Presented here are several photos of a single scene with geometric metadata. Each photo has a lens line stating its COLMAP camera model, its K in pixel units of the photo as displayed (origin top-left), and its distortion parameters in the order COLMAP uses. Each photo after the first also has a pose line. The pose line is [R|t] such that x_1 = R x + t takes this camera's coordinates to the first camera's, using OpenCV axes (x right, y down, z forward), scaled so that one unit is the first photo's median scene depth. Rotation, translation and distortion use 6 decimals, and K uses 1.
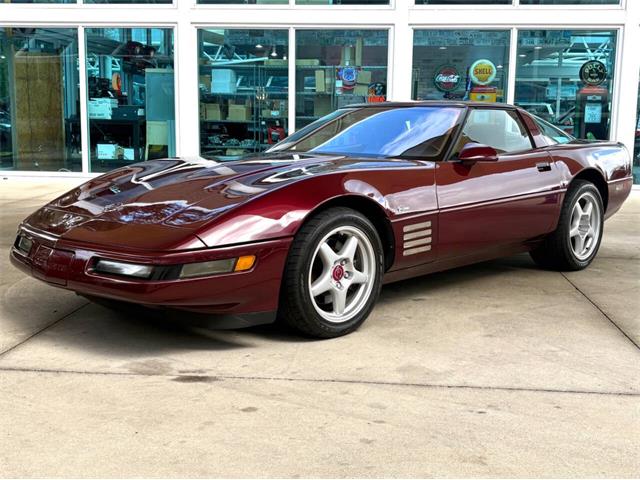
lens RADIAL K [[771.4, 0, 320.0], [0, 771.4, 240.0], [0, 0, 1]] dist [0.156589, -0.497278]
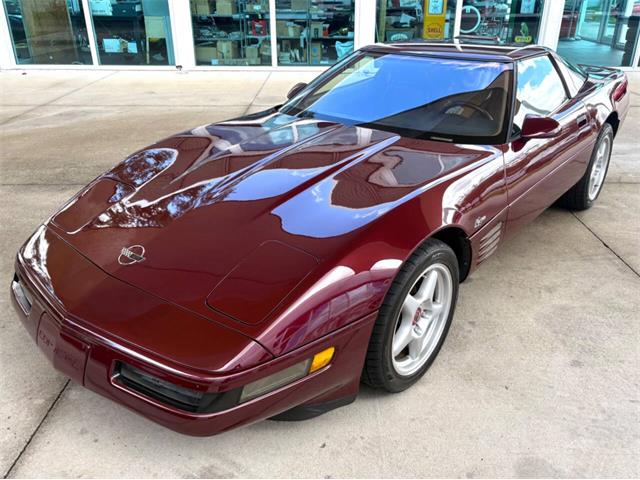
lens RADIAL K [[523.3, 0, 320.2], [0, 523.3, 224.5], [0, 0, 1]] dist [0.040259, -0.000163]
pose [[0.996265, -0.048437, 0.071480, -0.081129], [0.026970, 0.960983, 0.275290, -0.148333], [-0.082026, -0.272334, 0.958700, 0.342670]]
